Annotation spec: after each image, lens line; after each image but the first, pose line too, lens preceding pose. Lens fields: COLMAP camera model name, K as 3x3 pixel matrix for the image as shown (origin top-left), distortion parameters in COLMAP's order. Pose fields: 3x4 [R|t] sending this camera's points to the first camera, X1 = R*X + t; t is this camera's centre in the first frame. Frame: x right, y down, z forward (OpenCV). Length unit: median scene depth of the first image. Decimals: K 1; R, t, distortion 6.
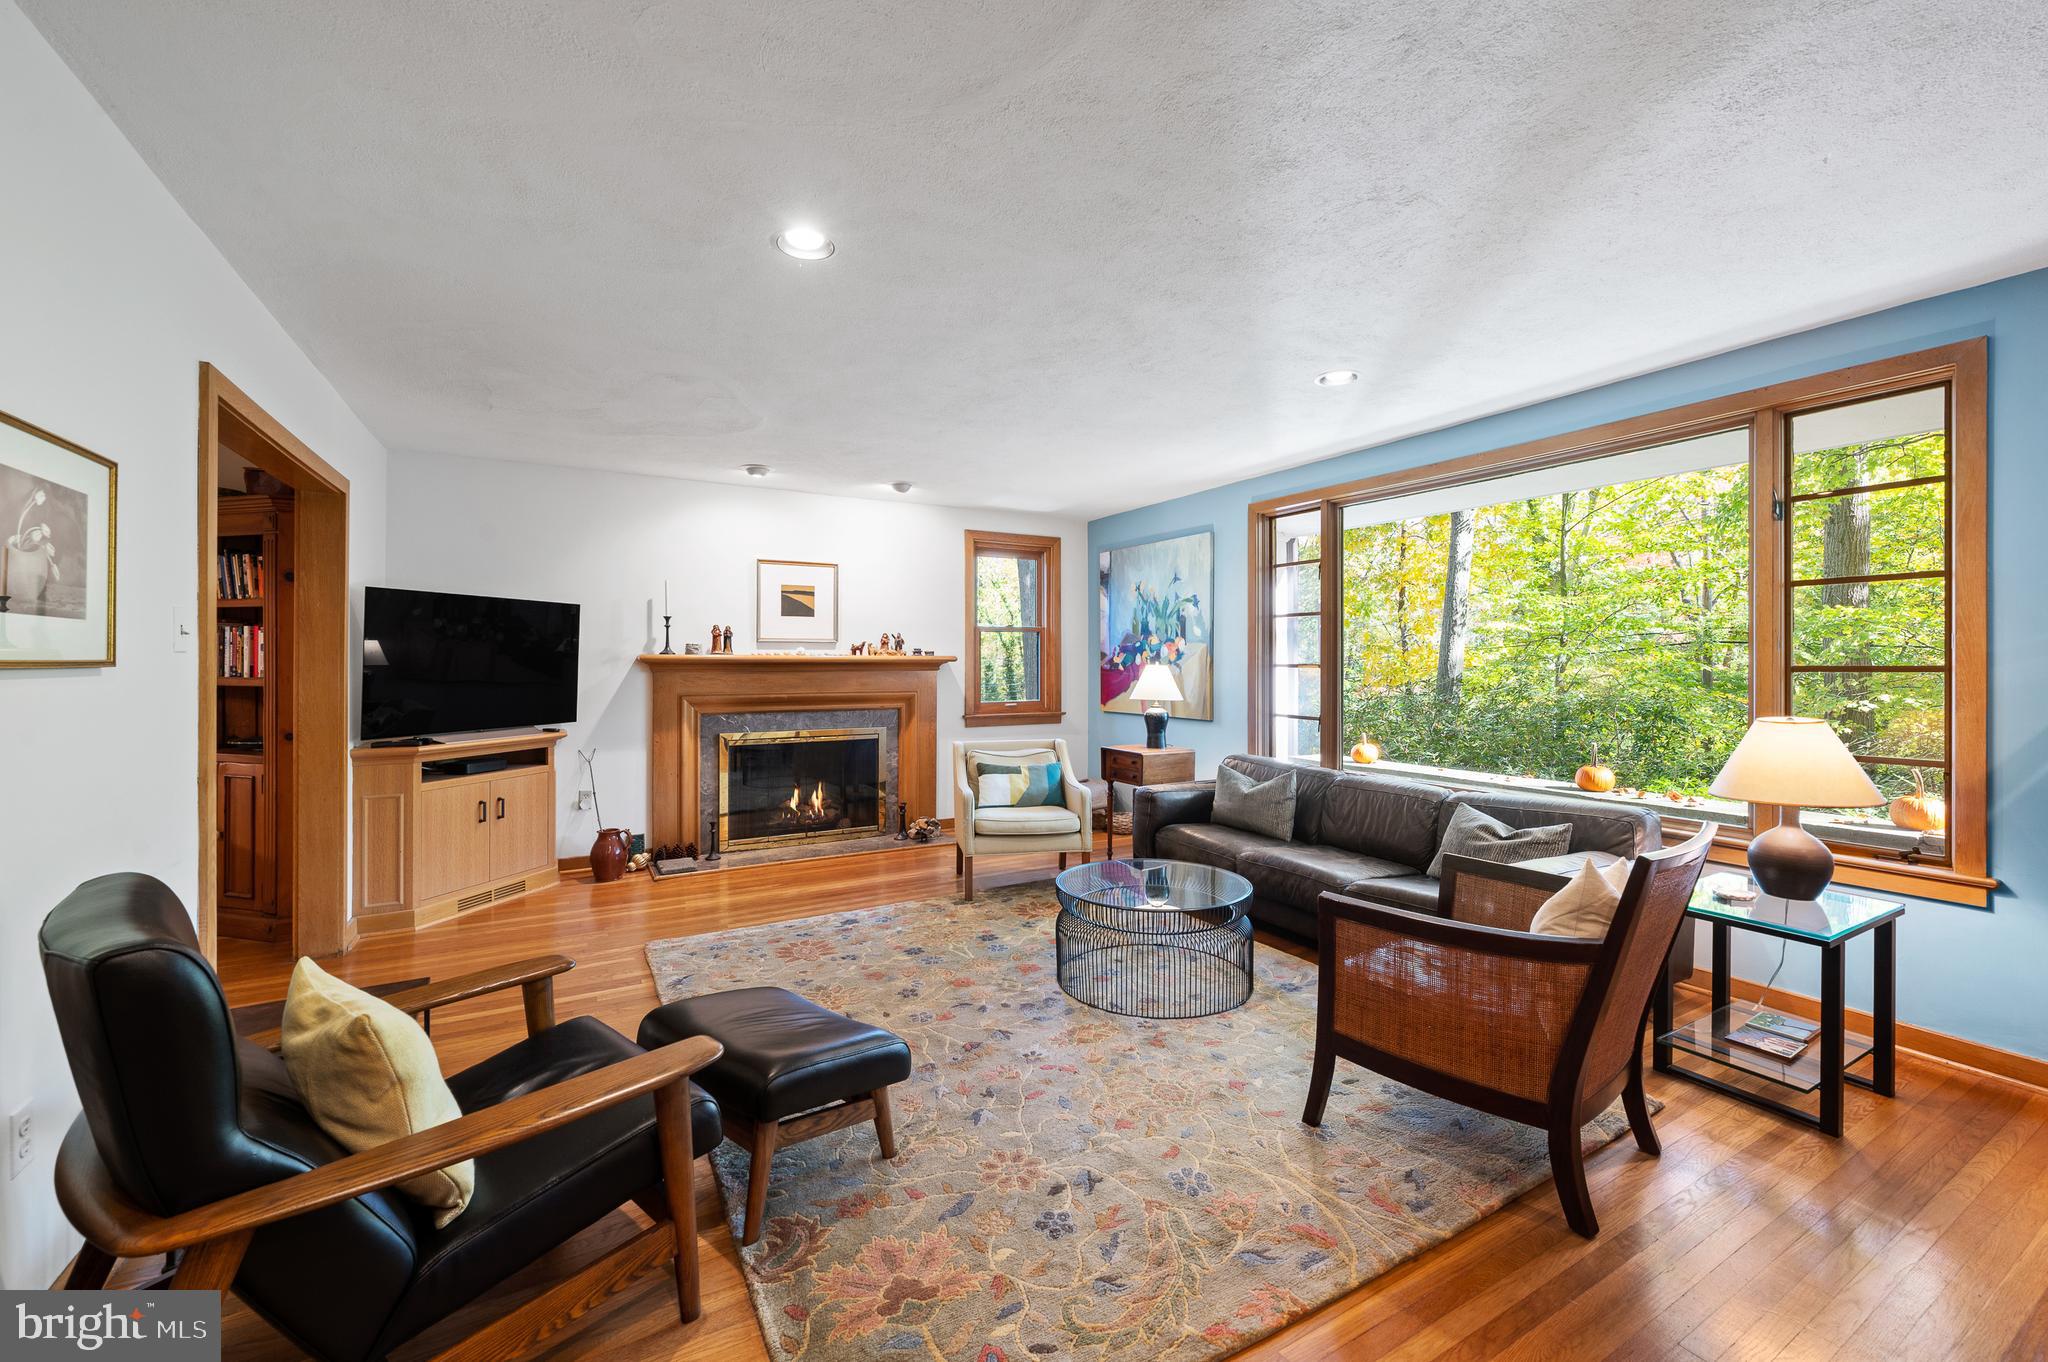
lens RADIAL K [[829.0, 0, 1032.7], [0, 829.0, 665.4], [0, 0, 1]] dist [-0.000874, 0.000106]
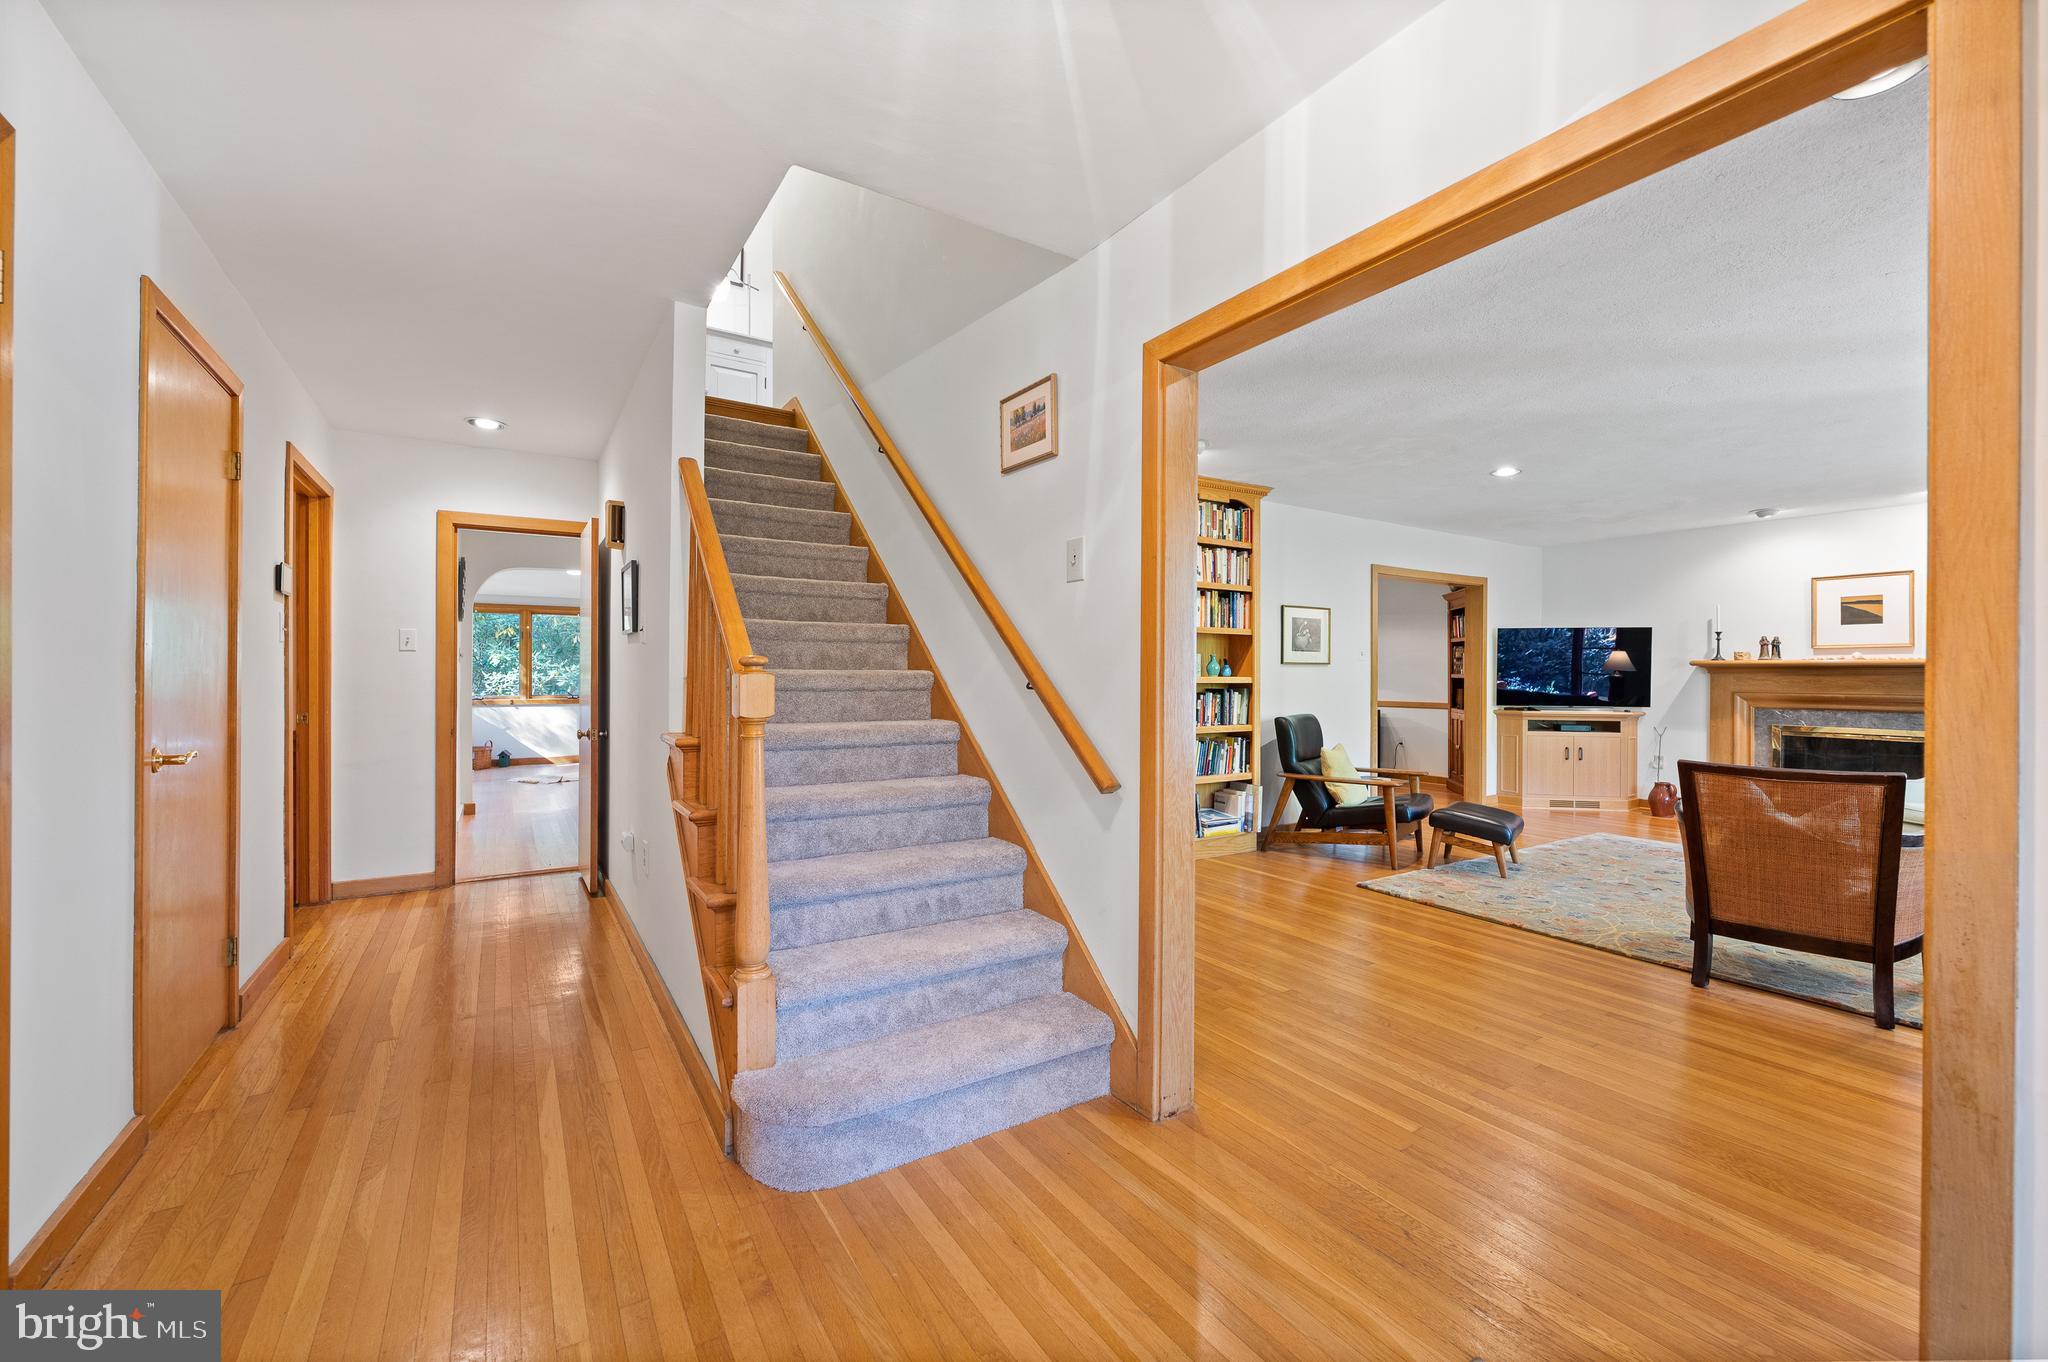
lens RADIAL K [[817.8, 0, 1024.0], [0, 817.8, 681.0], [0, 0, 1]] dist [-0.000419, -0.000043]
pose [[0.052090, 0.010689, -0.998585, 0.836797], [-0.009296, 0.999905, 0.010218, 0.017419], [0.998599, 0.008750, 0.052184, -0.182648]]
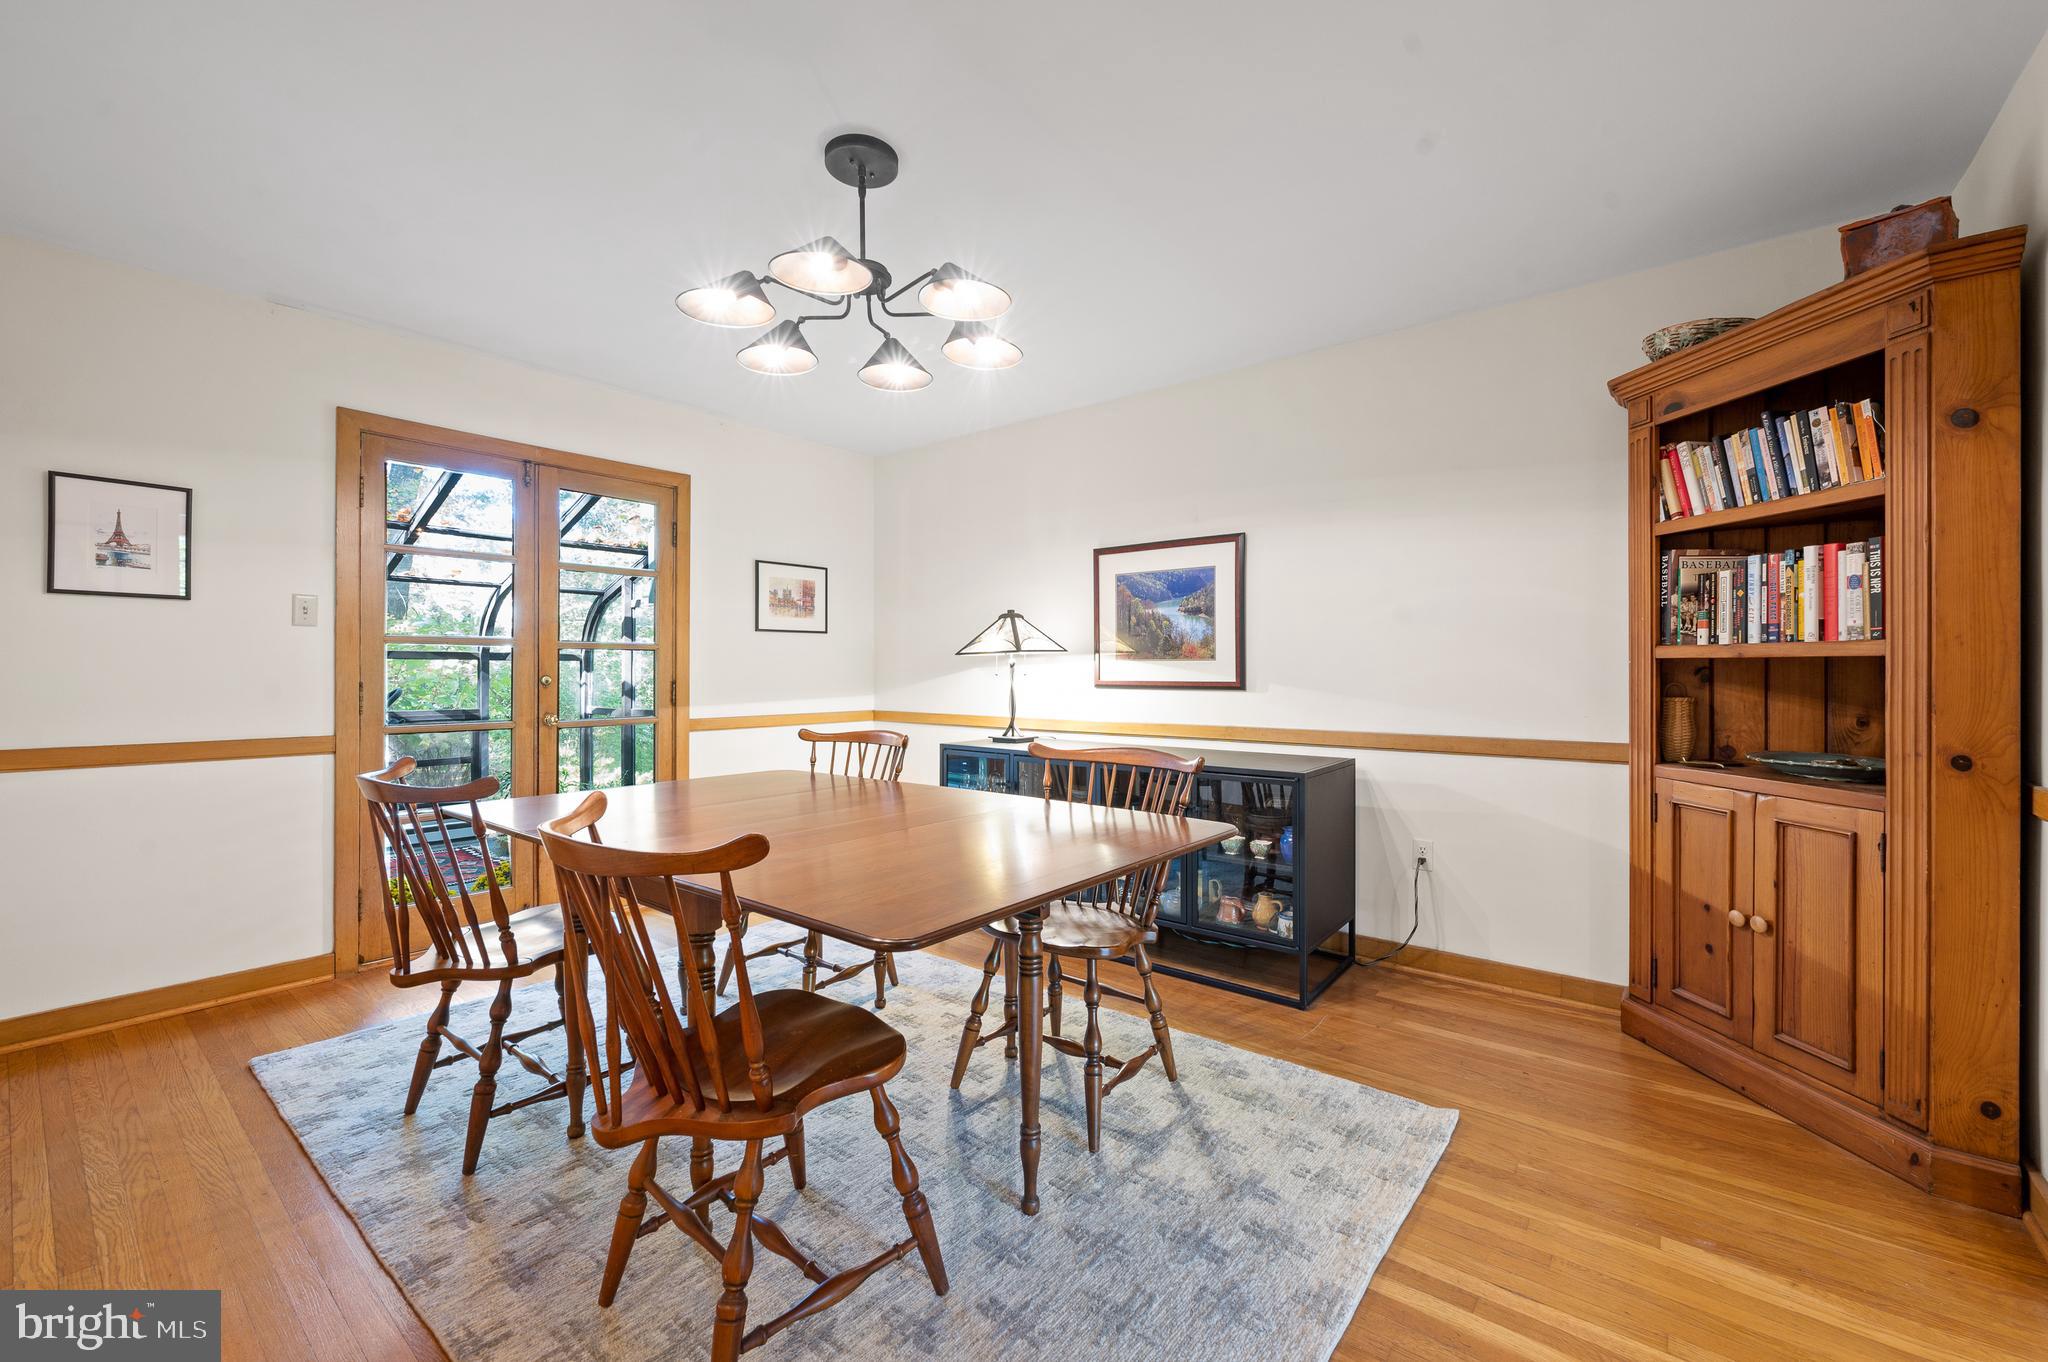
lens RADIAL K [[829.0, 0, 1032.7], [0, 829.0, 665.4], [0, 0, 1]] dist [-0.000874, 0.000106]
pose [[0.369458, -0.002793, -0.929243, -0.501491], [-0.010291, 0.999922, -0.007097, 0.030660], [0.929191, 0.012185, 0.369400, 0.263843]]
